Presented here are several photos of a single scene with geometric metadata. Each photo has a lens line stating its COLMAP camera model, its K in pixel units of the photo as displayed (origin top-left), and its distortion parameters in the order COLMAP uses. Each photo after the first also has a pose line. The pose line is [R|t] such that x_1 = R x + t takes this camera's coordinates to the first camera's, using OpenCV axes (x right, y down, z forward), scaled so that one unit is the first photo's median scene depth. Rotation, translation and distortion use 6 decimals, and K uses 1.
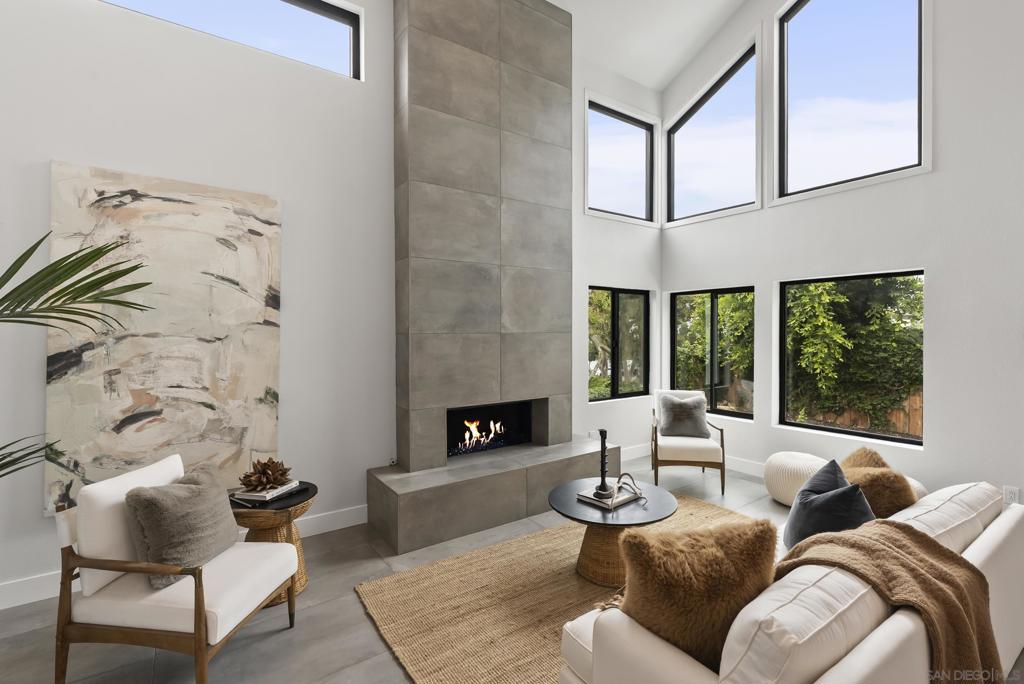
lens RADIAL K [[469.7, 0, 495.7], [0, 469.7, 335.0], [0, 0, 1]] dist [0.001209, 0.001394]
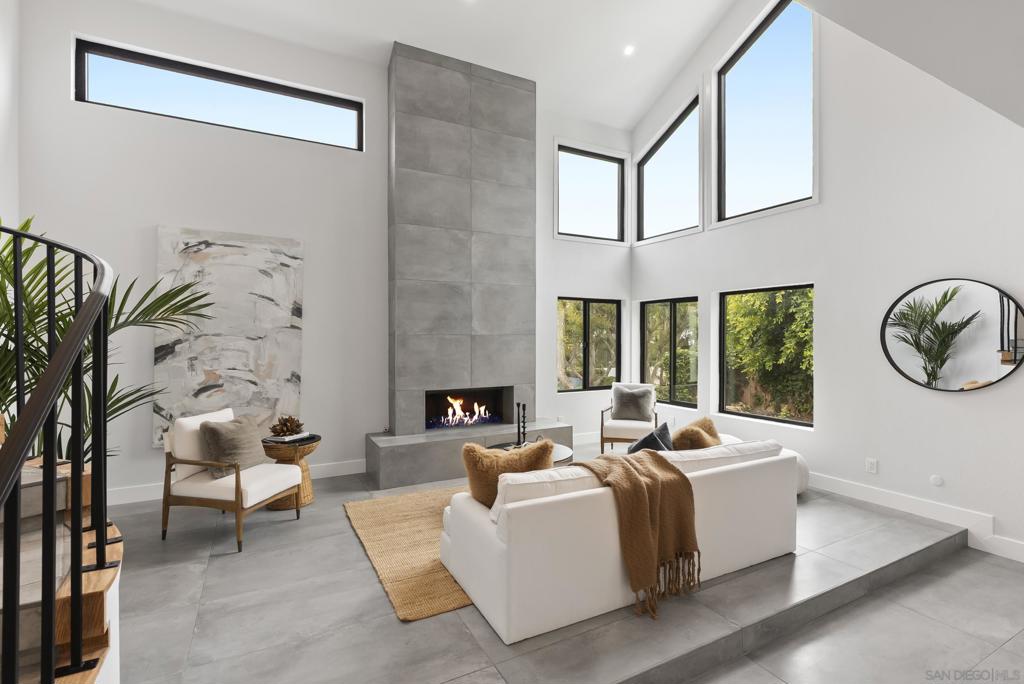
lens RADIAL K [[469.7, 0, 511.2], [0, 469.7, 338.3], [0, 0, 1]] dist [0.001209, 0.001394]
pose [[0.995982, 0.001444, -0.089545, 0.263452], [-0.001858, 0.999988, -0.004544, 0.012390], [0.089538, 0.004693, 0.995972, -0.321346]]
